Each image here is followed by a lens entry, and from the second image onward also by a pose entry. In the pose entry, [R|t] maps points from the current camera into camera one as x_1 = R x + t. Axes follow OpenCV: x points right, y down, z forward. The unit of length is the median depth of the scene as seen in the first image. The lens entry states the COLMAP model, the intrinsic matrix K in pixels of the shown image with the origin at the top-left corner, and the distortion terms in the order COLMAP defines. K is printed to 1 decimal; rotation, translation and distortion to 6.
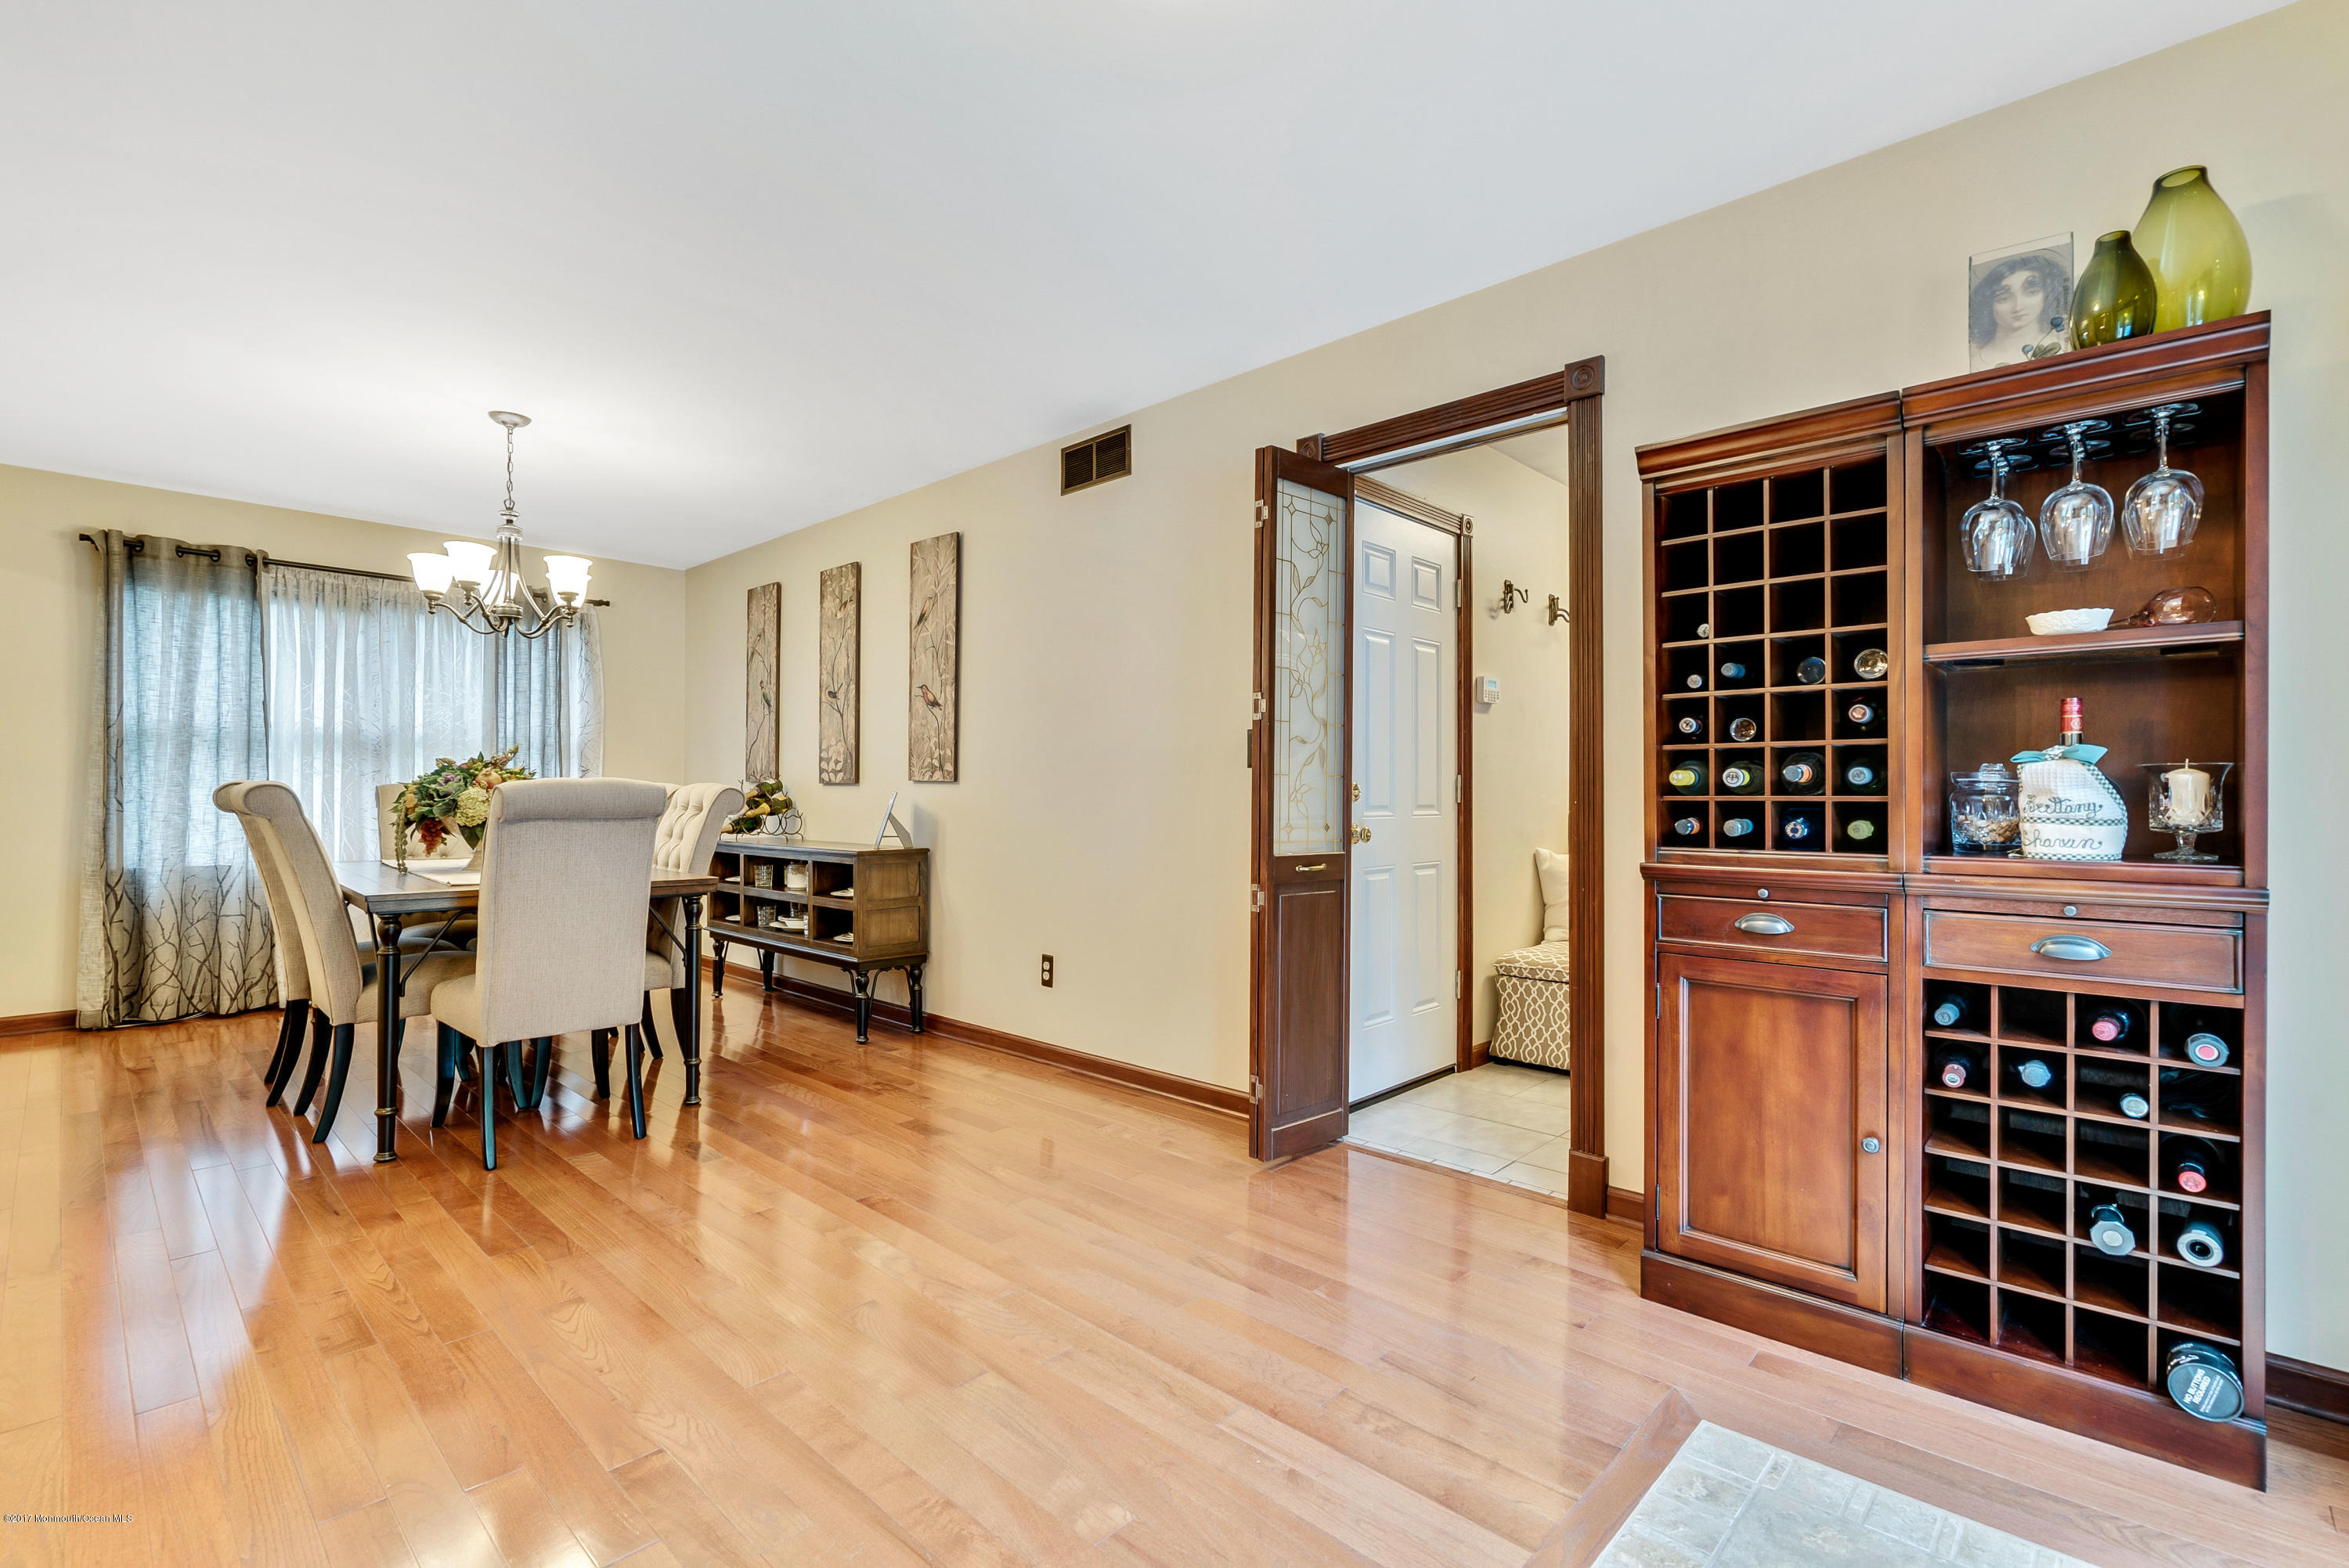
lens RADIAL K [[1061.2, 0, 1174.5], [0, 1061.2, 784.0], [0, 0, 1]] dist [-0.004299, 0.001189]
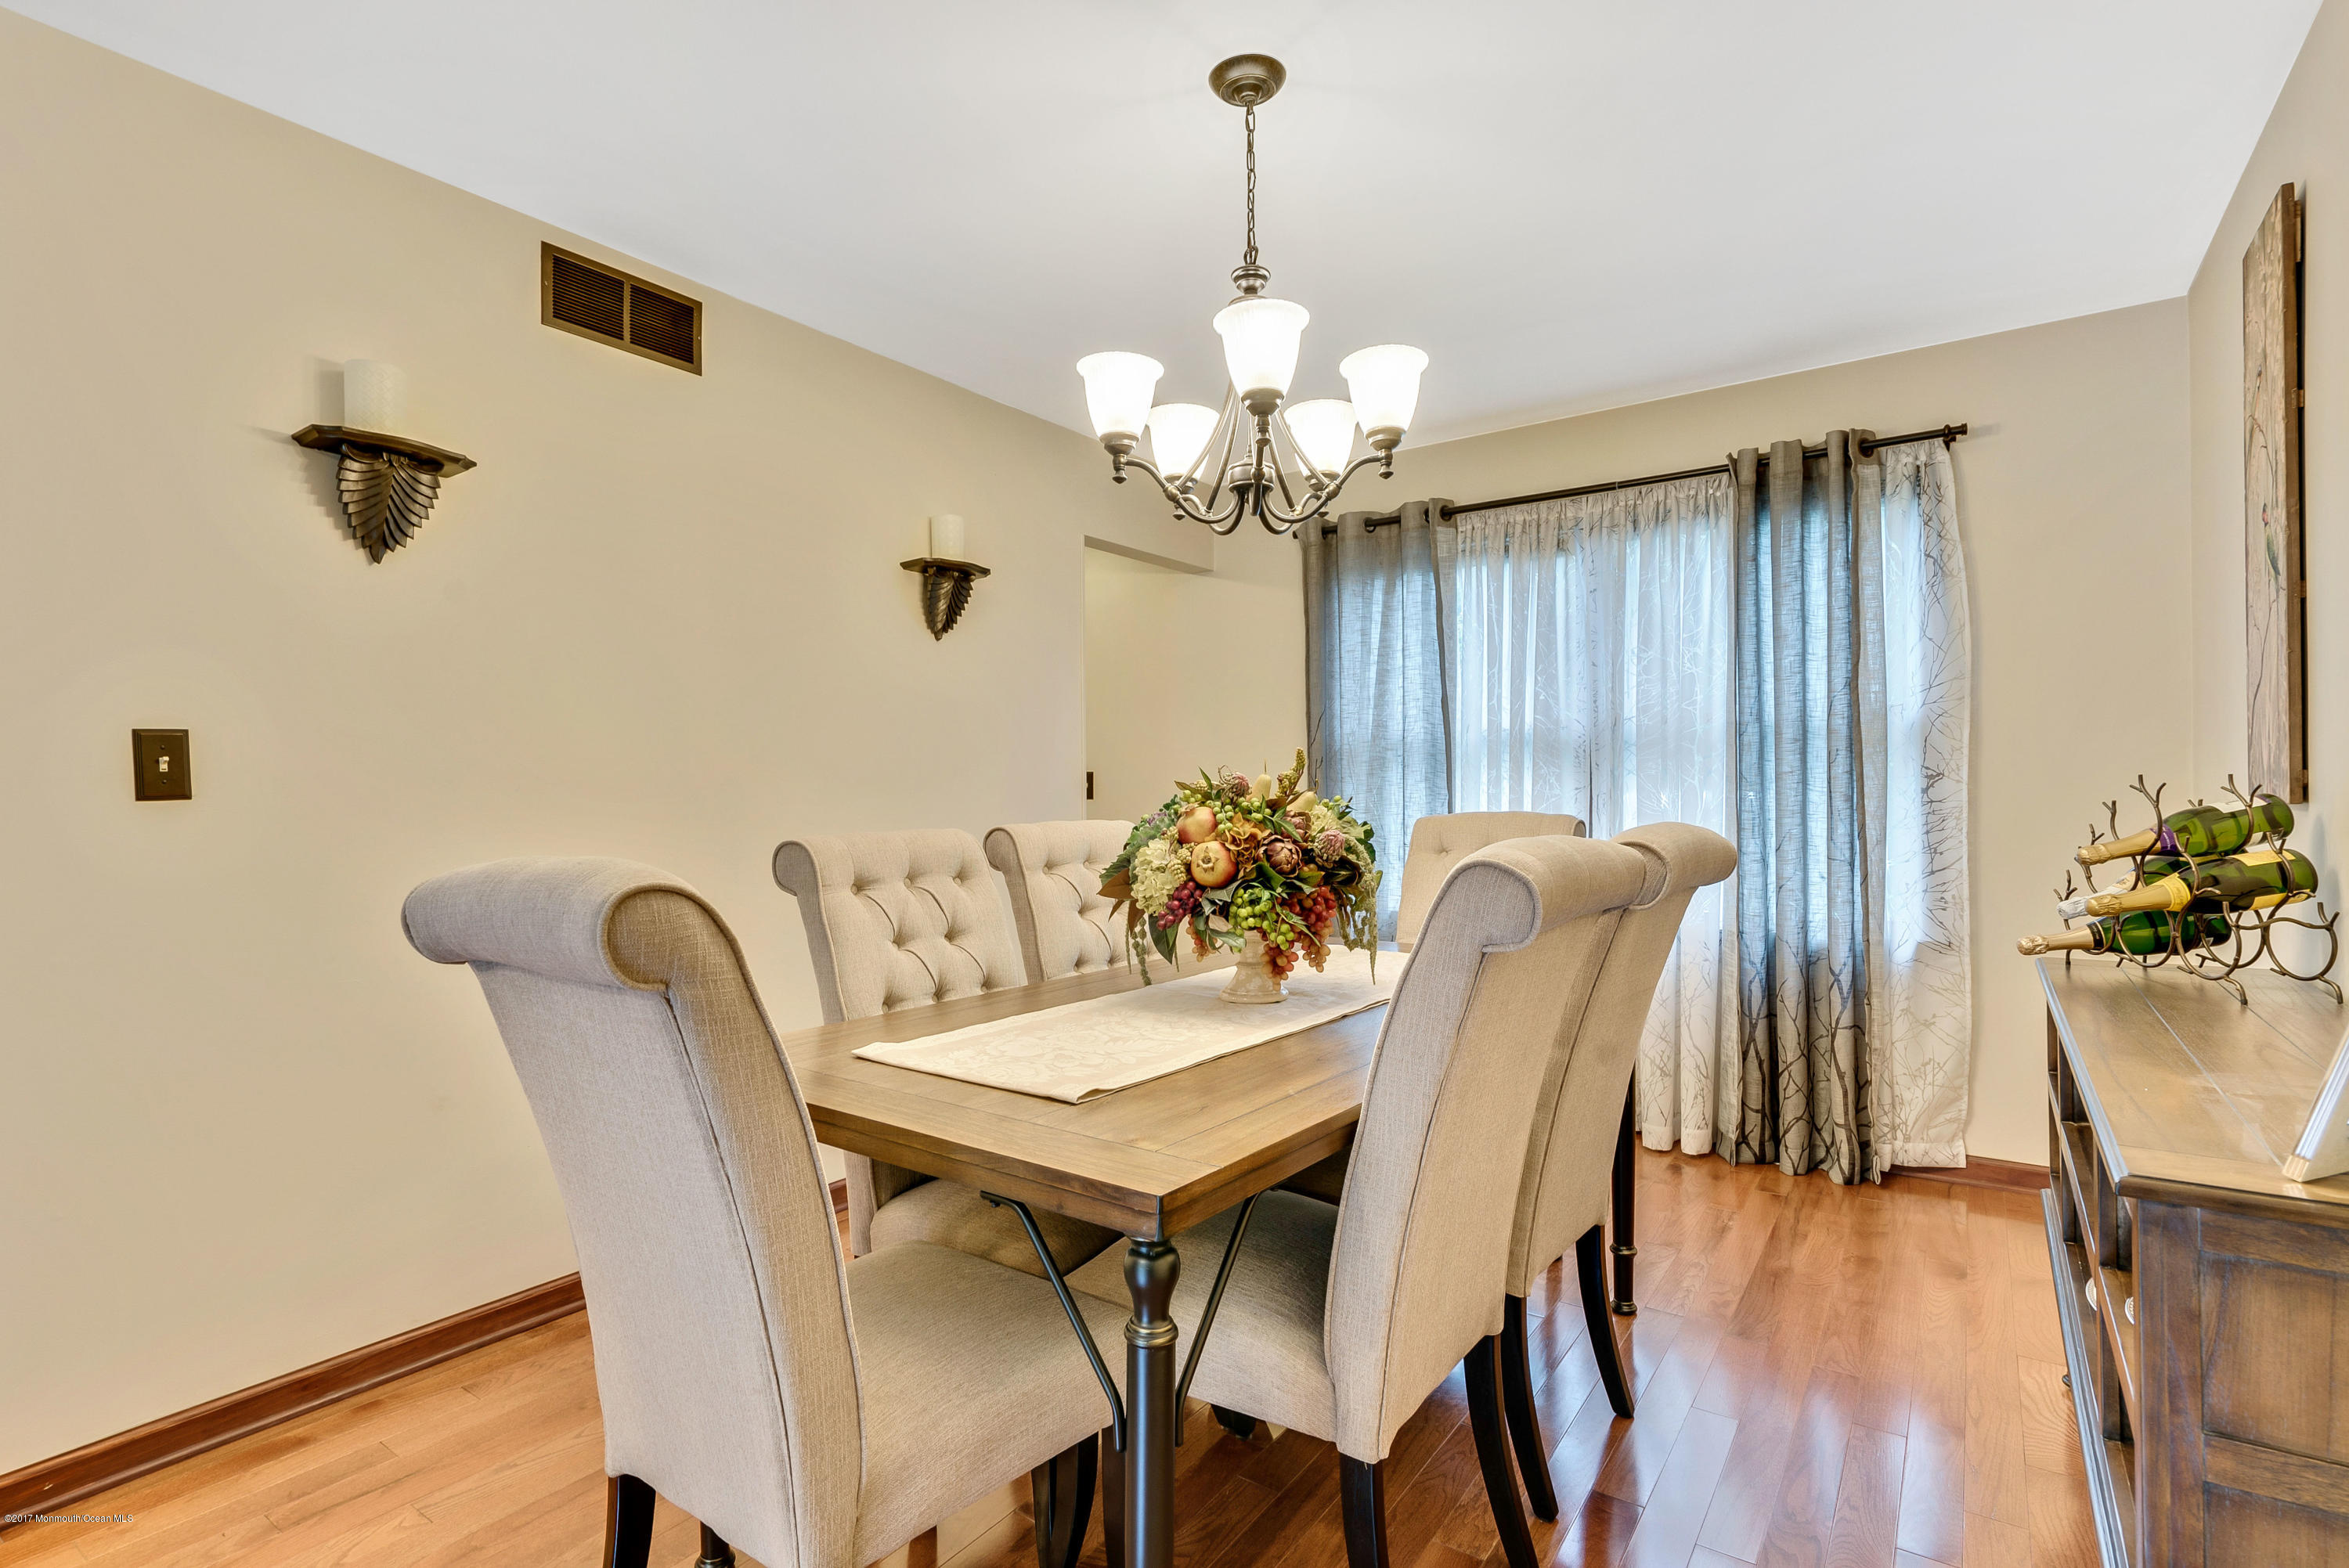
lens RADIAL K [[1111.2, 0, 1174.5], [0, 1111.2, 784.0], [0, 0, 1]] dist [0.000072, -0.000015]
pose [[0.128718, -0.009798, -0.991633, -0.102587], [0.018843, 0.999795, -0.007433, -0.015432], [0.991502, -0.017729, 0.128876, 0.693681]]
